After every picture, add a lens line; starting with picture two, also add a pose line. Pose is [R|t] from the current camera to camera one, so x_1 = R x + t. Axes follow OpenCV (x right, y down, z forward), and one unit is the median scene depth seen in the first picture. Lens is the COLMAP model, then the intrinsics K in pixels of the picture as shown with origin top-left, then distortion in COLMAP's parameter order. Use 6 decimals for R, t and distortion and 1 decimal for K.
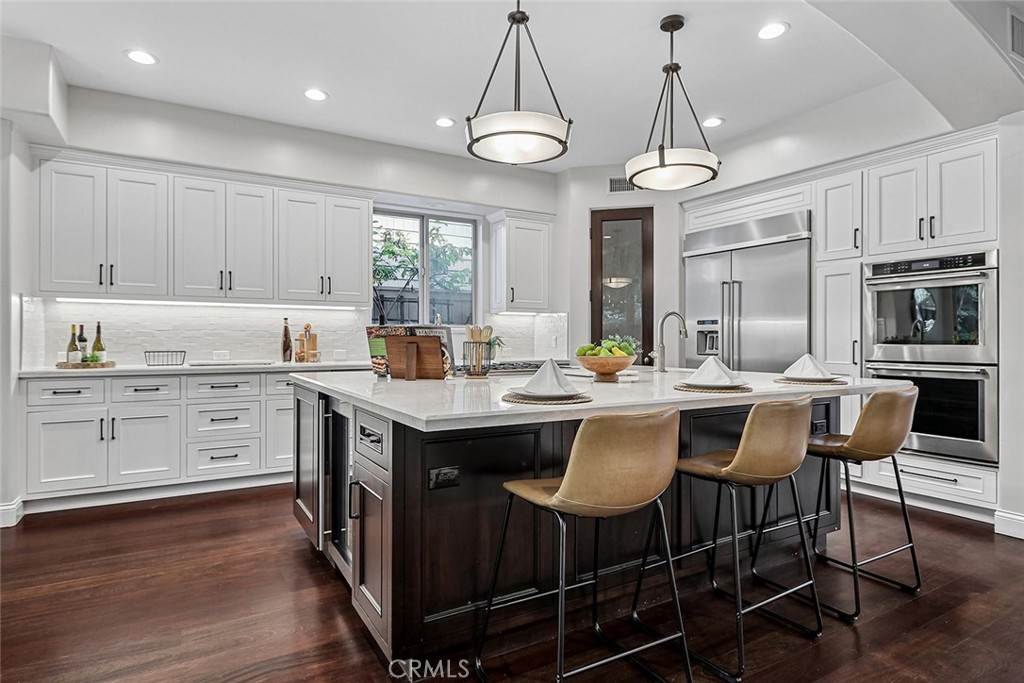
lens RADIAL K [[559.5, 0, 505.8], [0, 559.5, 338.7], [0, 0, 1]] dist [0.001220, -0.000891]
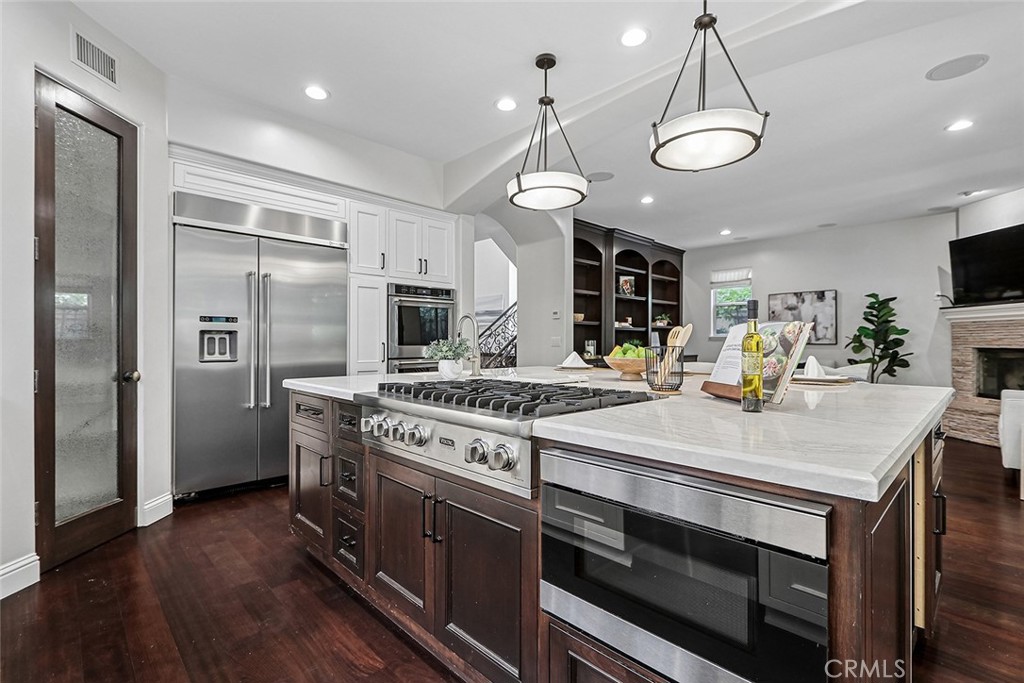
lens RADIAL K [[467.3, 0, 502.6], [0, 467.3, 341.4], [0, 0, 1]] dist [0.001772, -0.000301]
pose [[-0.230365, 0.001057, 0.973104, -0.459013], [-0.004521, 0.999987, -0.002156, 0.000968], [-0.973094, -0.004896, -0.230357, 1.001353]]
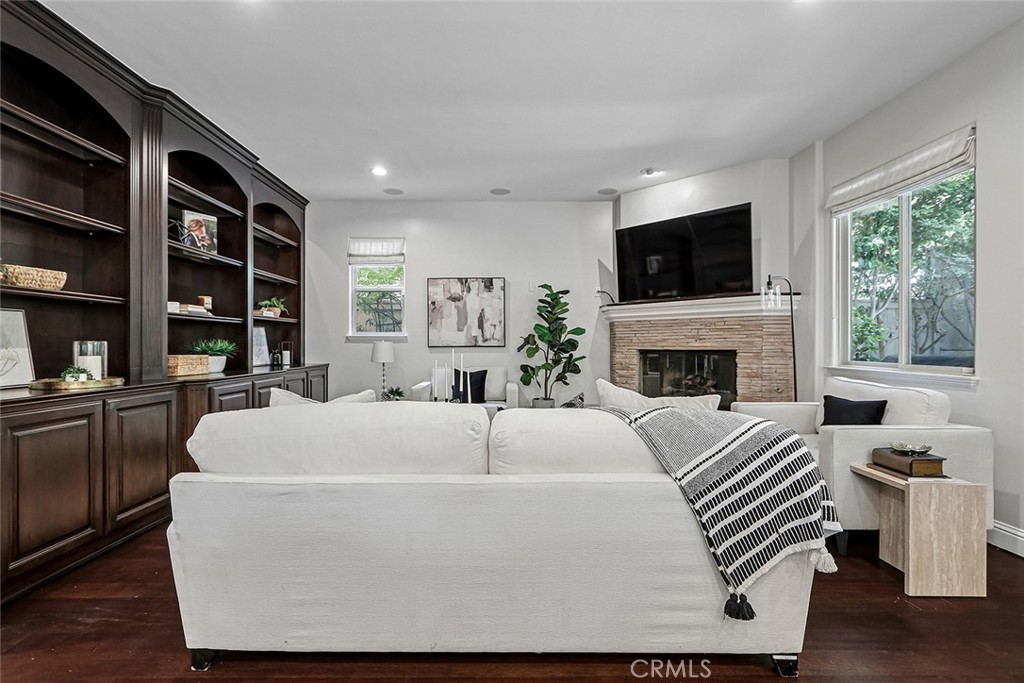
lens RADIAL K [[469.3, 0, 504.0], [0, 469.3, 343.0], [0, 0, 1]] dist [0.000533, -0.000800]
pose [[-0.863024, 0.001322, 0.505161, 0.276804], [-0.000407, 0.999994, -0.003312, -0.003400], [-0.505163, -0.003064, -0.863019, 0.574320]]
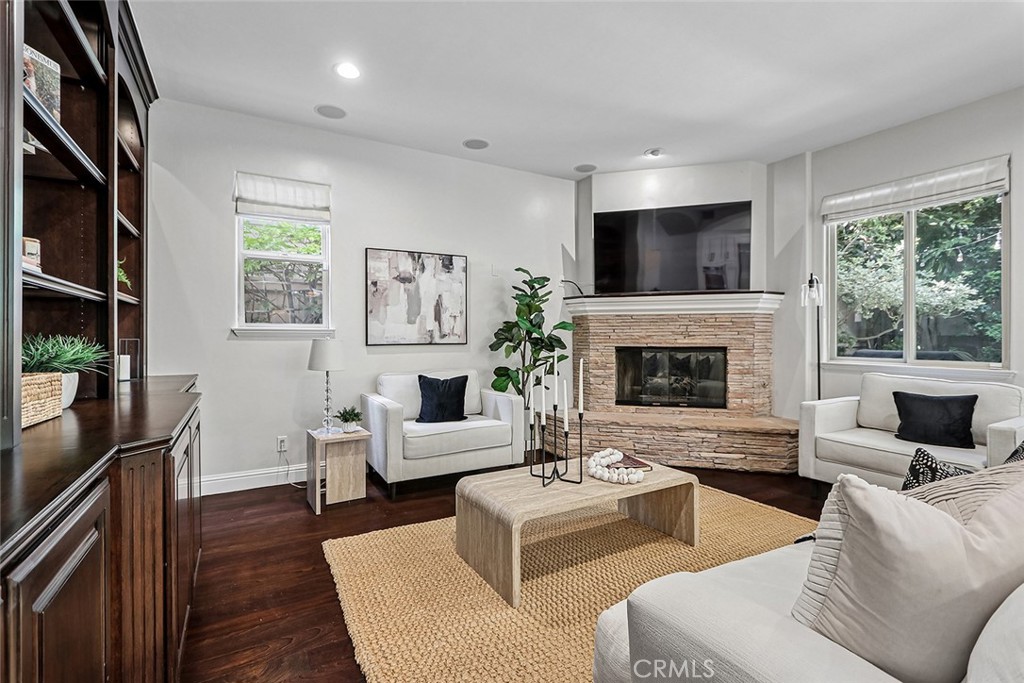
lens RADIAL K [[474.6, 0, 508.8], [0, 474.6, 339.8], [0, 0, 1]] dist [0.002371, 0.000112]
pose [[-0.999843, -0.000287, 0.017733, 0.878427], [-0.000216, 0.999992, 0.003969, -0.012090], [-0.017734, 0.003965, -0.999835, 0.470276]]
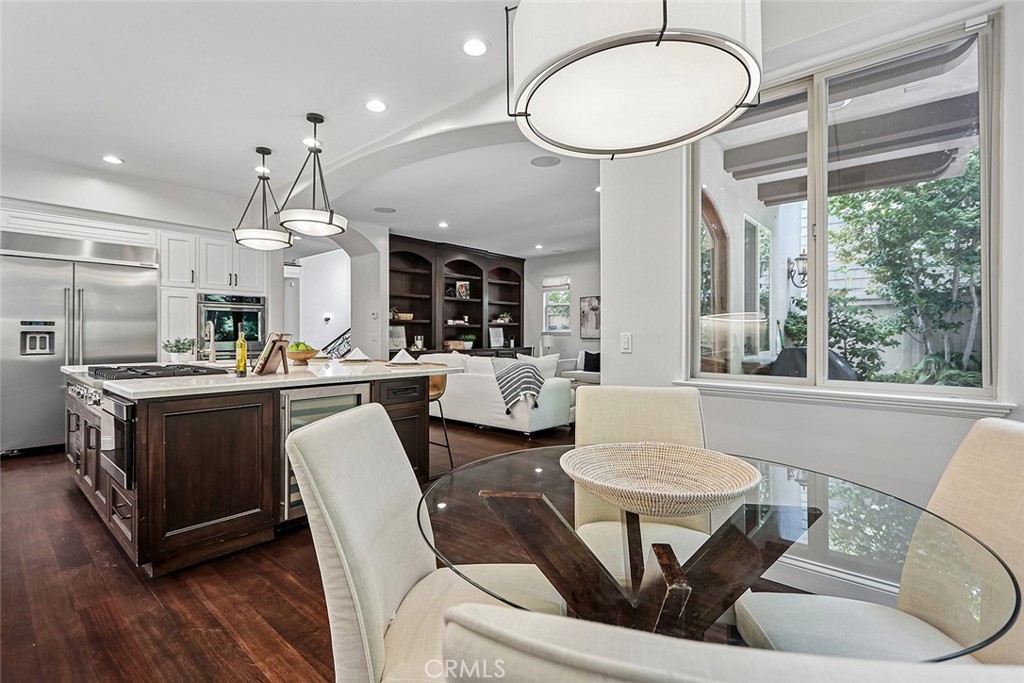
lens RADIAL K [[468.7, 0, 505.6], [0, 468.7, 334.6], [0, 0, 1]] dist [-0.002360, -0.000733]
pose [[-0.316873, -0.001590, 0.948467, -0.965964], [-0.003501, 0.999994, 0.000507, -0.015382], [-0.948461, -0.003159, -0.316877, 0.584021]]
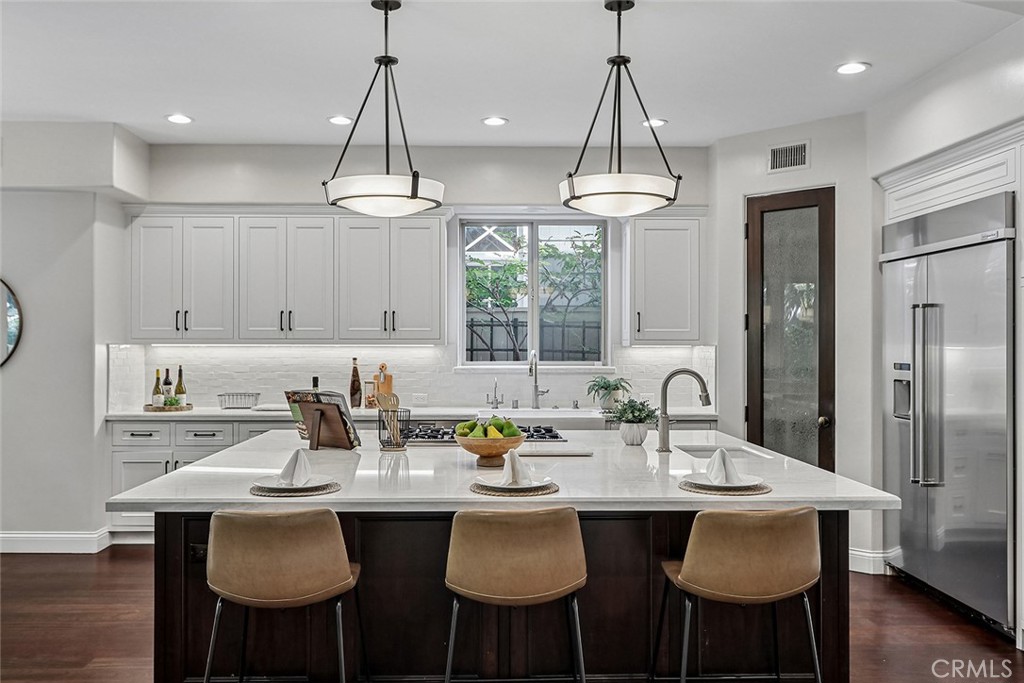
lens RADIAL K [[837.4, 0, 495.3], [0, 837.4, 339.8], [0, 0, 1]] dist [0.001788, 0.000518]
pose [[0.871955, -0.002109, -0.489582, 0.547446], [0.000222, 0.999992, -0.003912, -0.073297], [0.489587, 0.003302, 0.871948, -0.063589]]
